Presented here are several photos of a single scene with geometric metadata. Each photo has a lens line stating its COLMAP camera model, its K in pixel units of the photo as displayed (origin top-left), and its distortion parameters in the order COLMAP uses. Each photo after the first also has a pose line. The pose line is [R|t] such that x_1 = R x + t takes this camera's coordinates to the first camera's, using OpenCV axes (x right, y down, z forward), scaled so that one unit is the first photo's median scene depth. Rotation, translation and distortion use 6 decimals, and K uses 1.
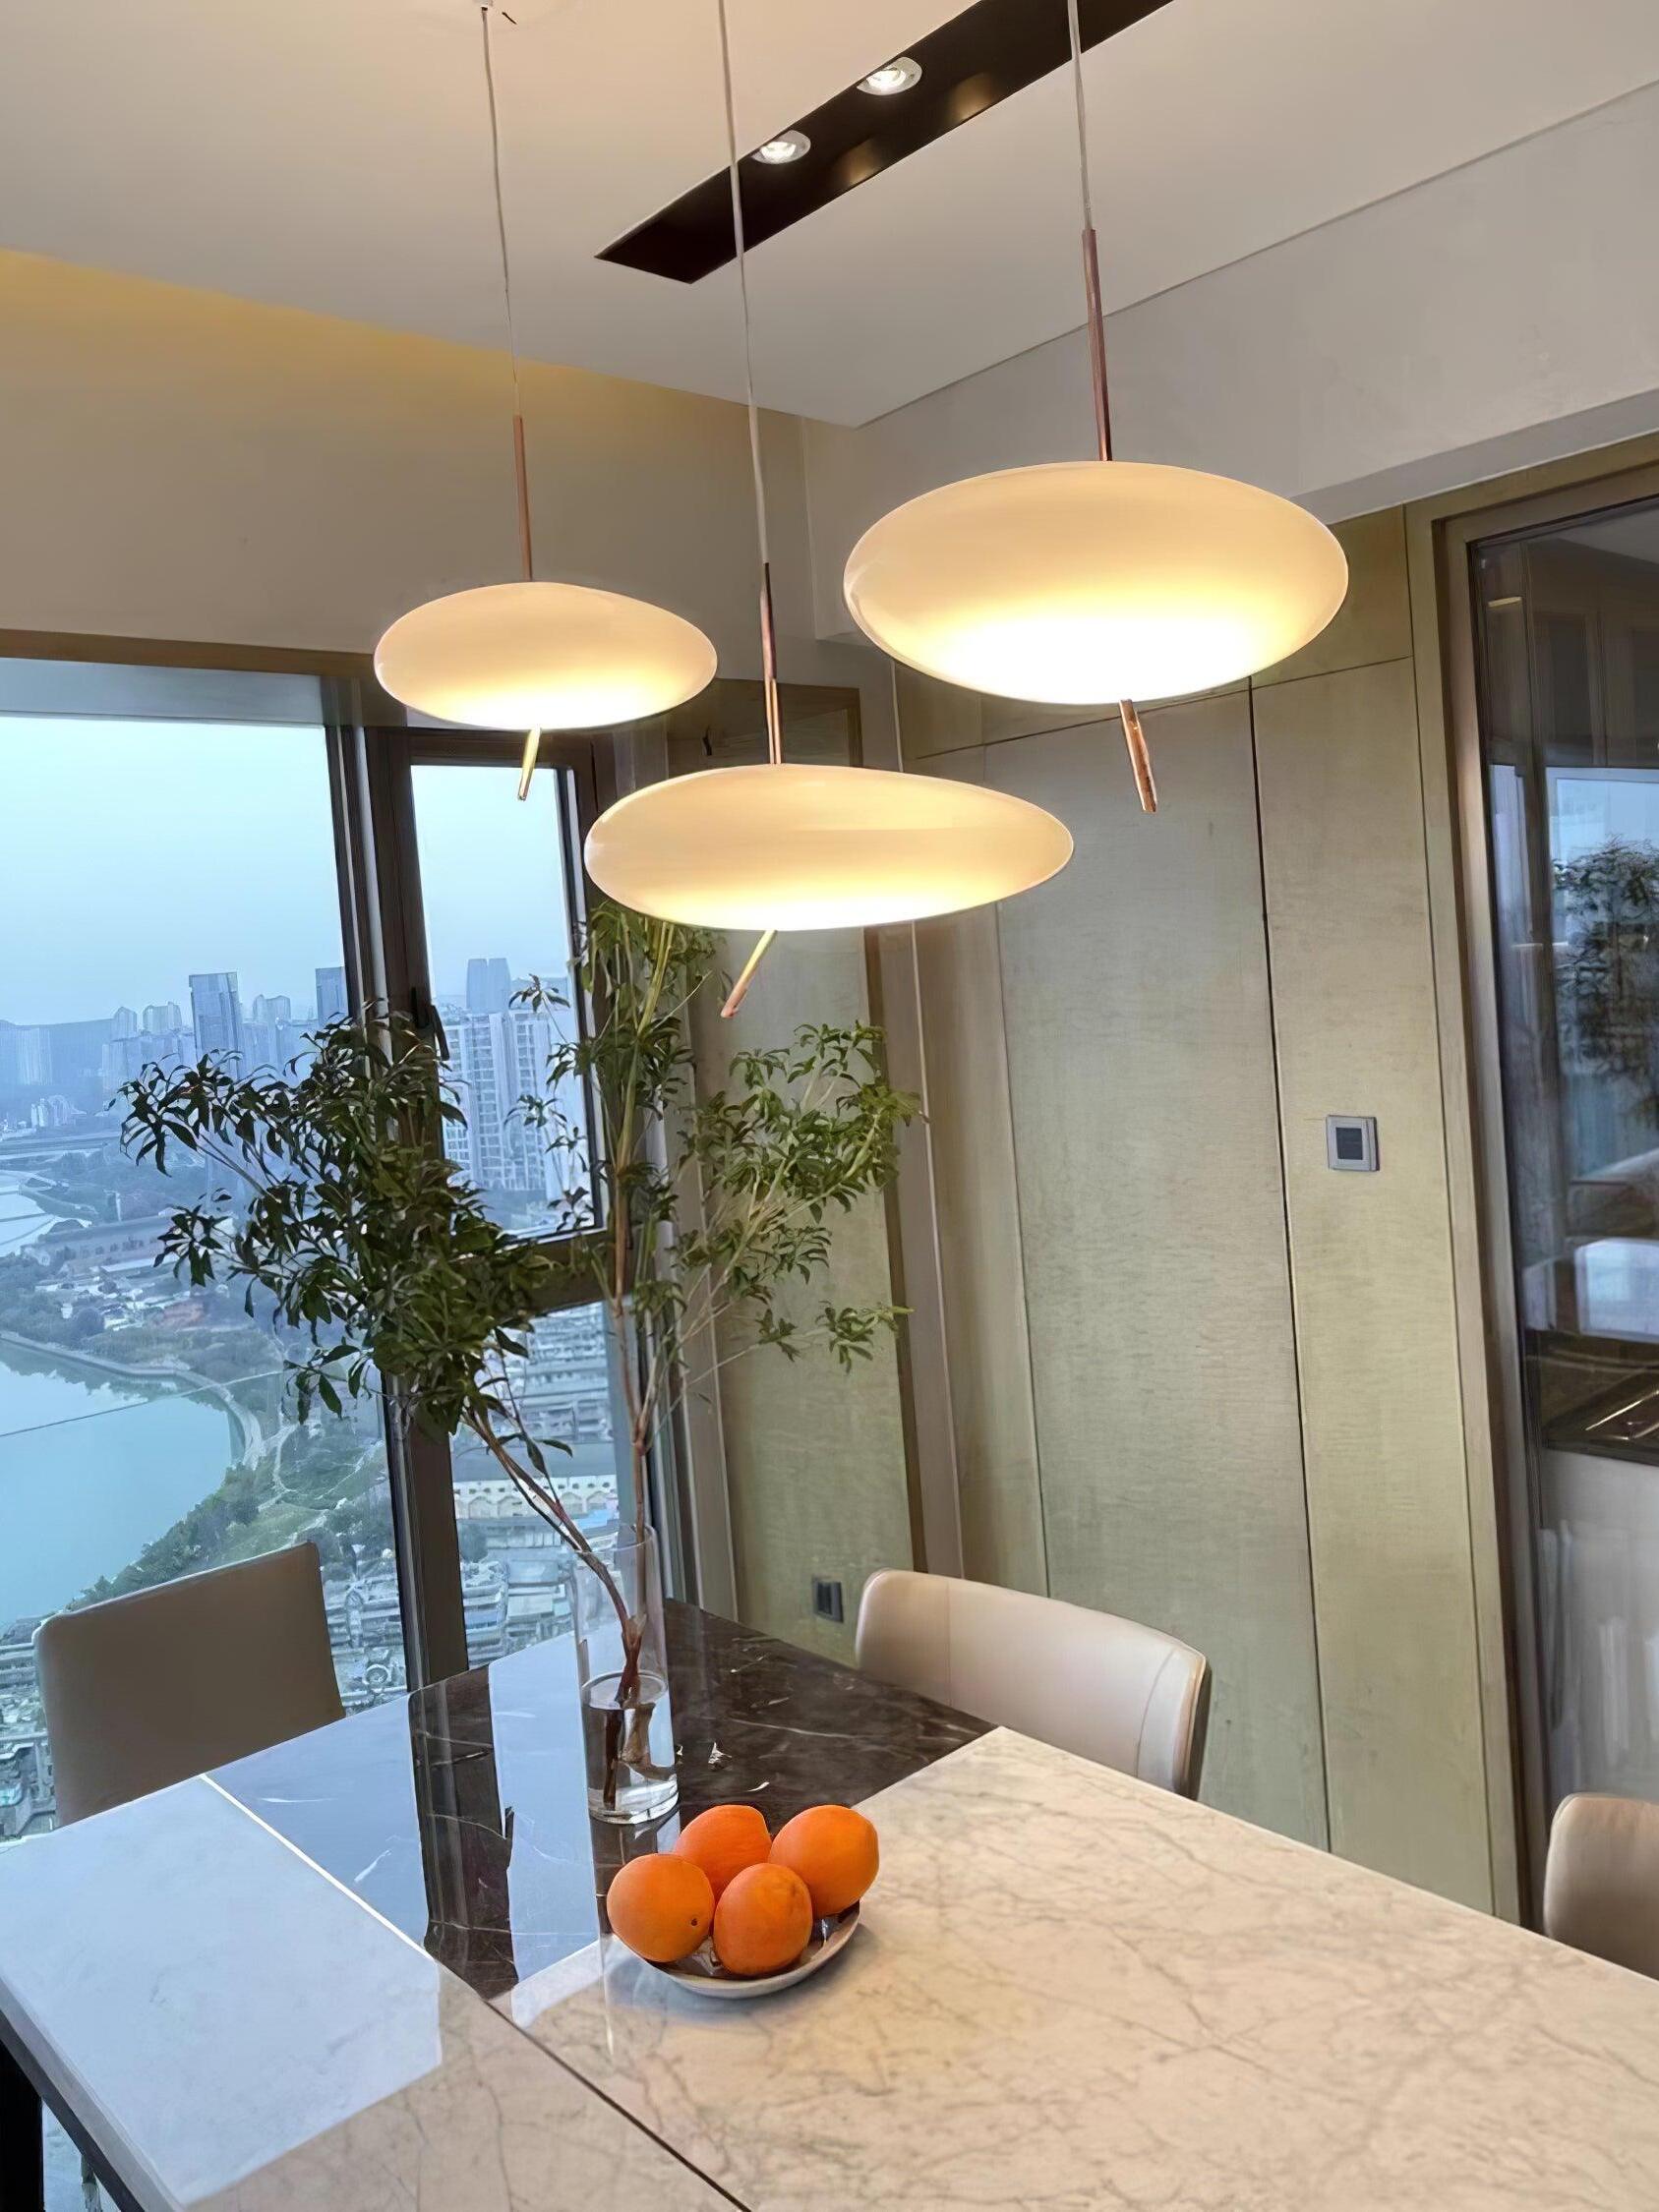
lens RADIAL K [[1654.3, 0, 829.5], [0, 1654.3, 1106.0], [0, 0, 1]] dist [-0.001966, -0.000112]
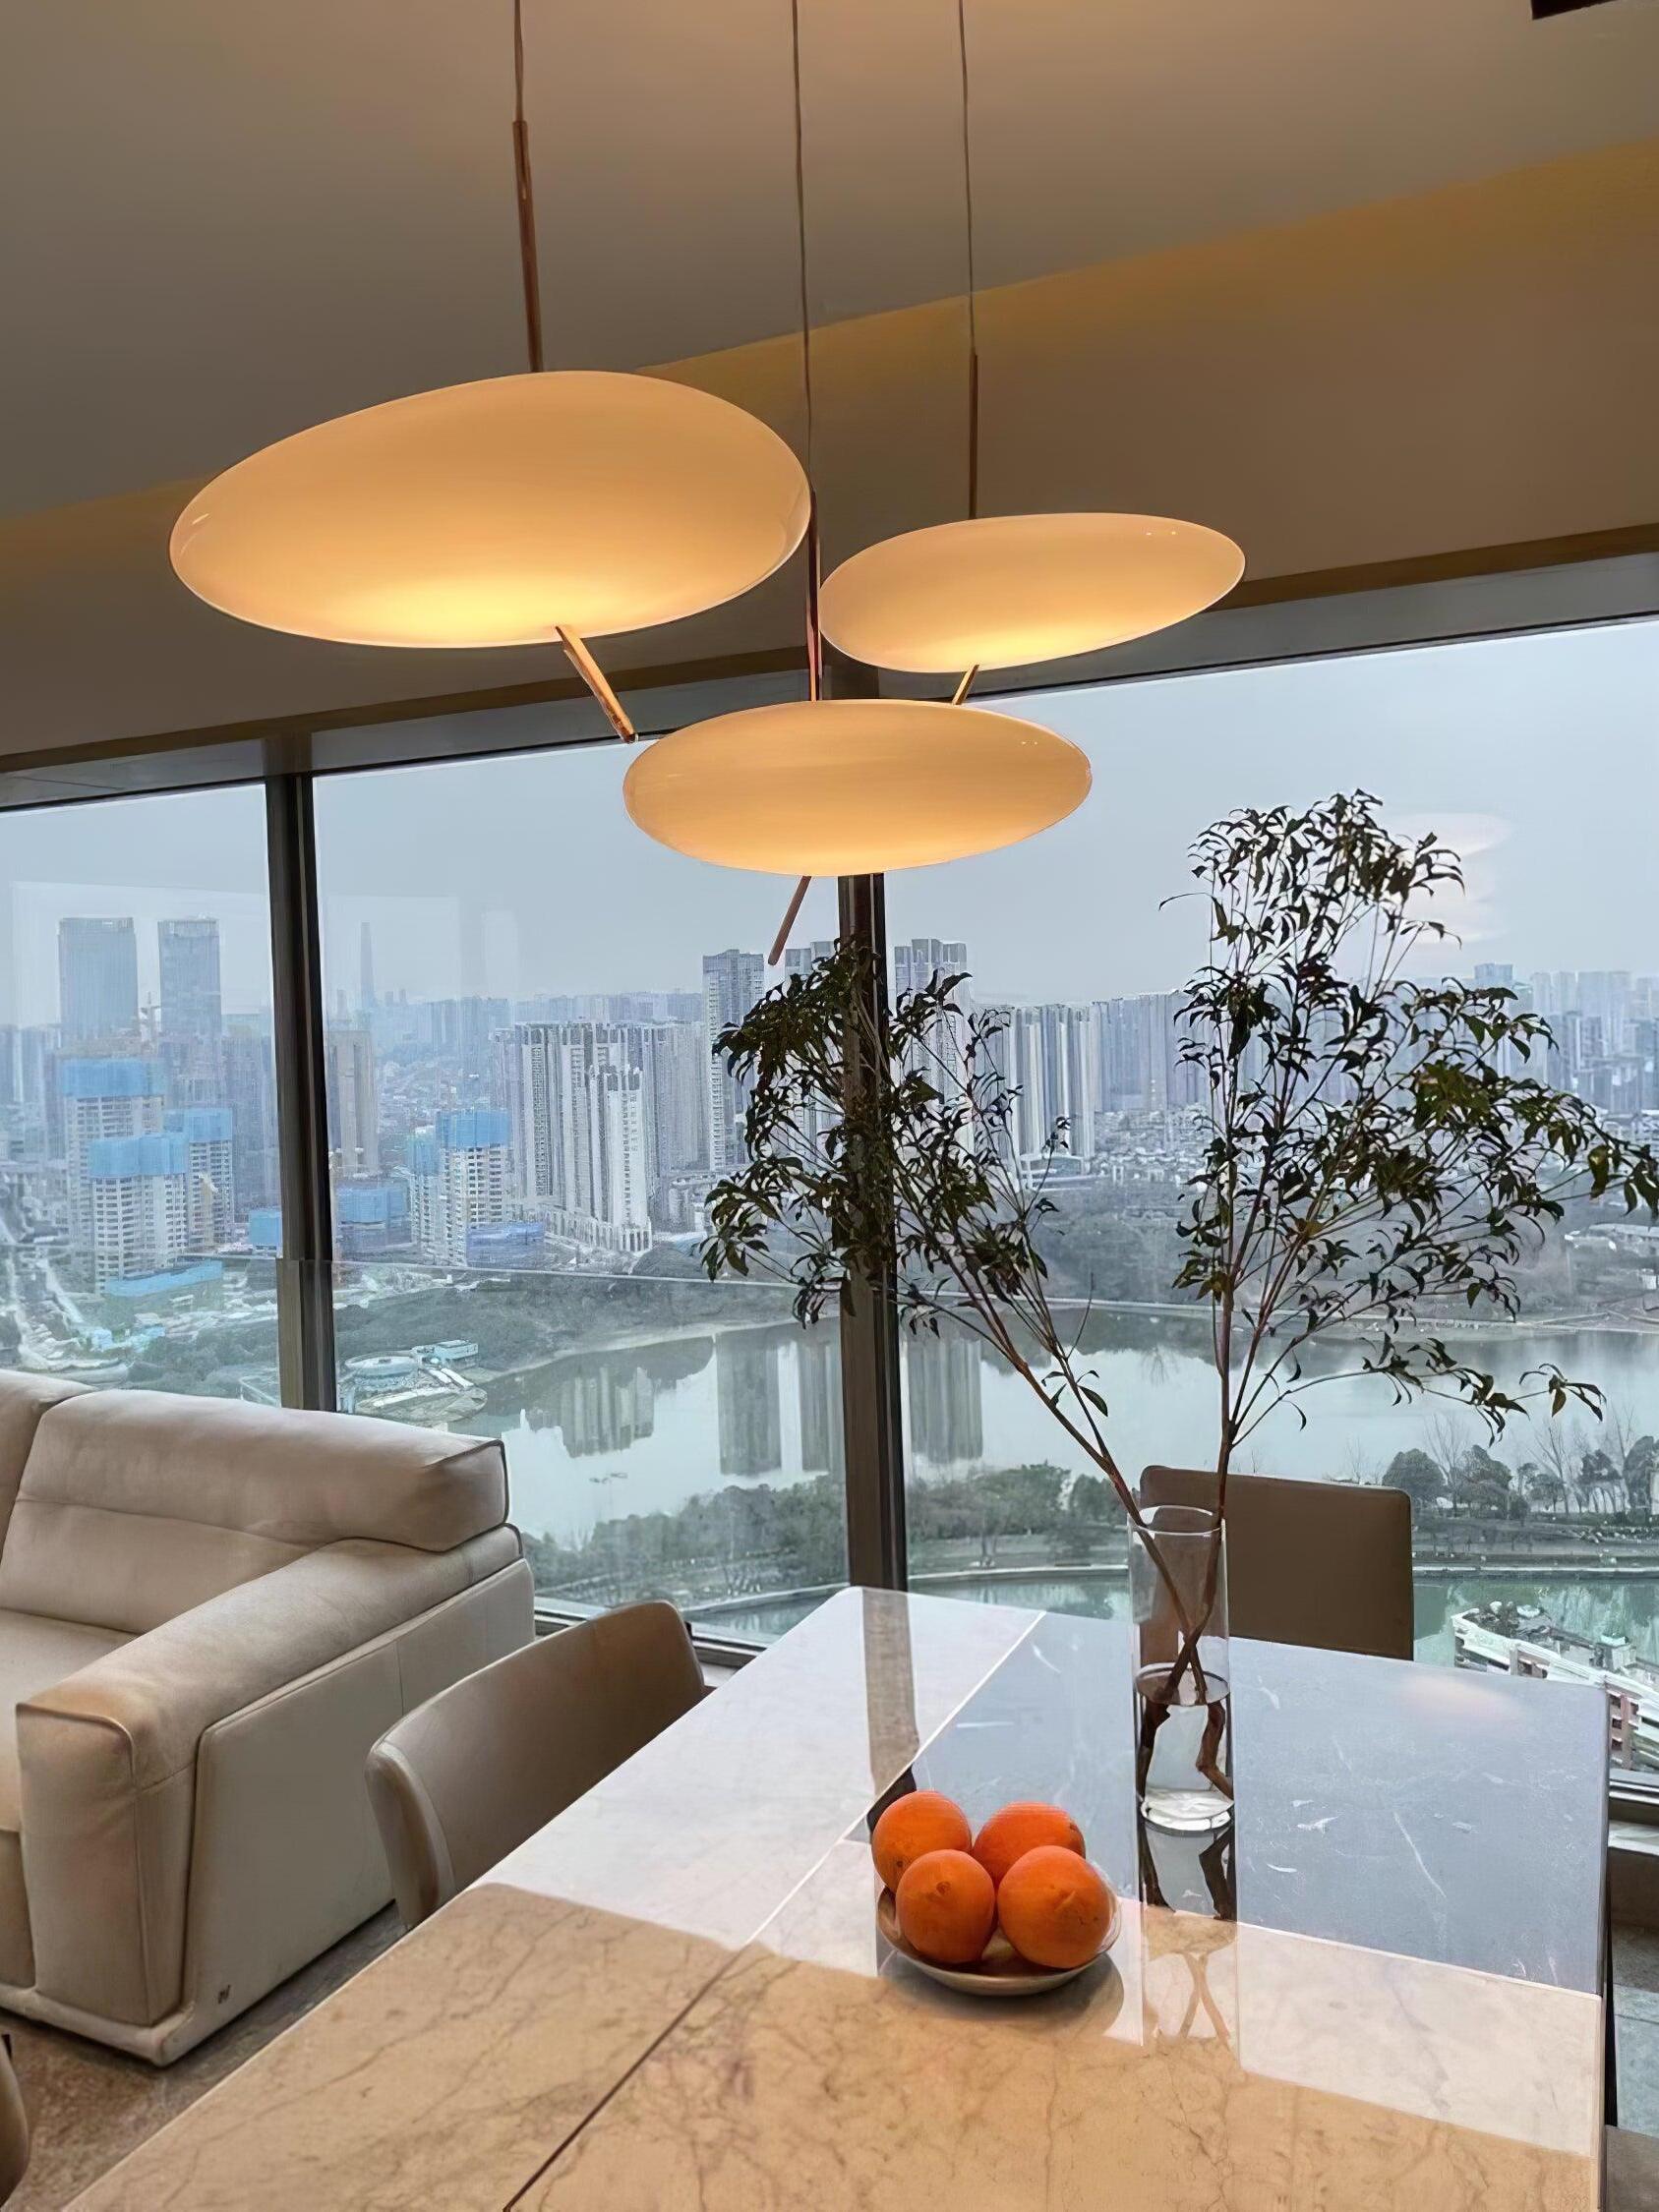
lens RADIAL K [[1698.1, 0, 829.5], [0, 1698.1, 1106.0], [0, 0, 1]] dist [-0.001905, -0.002491]
pose [[0.376356, 0.130377, -0.917256, 0.903055], [-0.048426, 0.991464, 0.121055, -0.105879], [0.925209, -0.001140, 0.379457, 0.639791]]
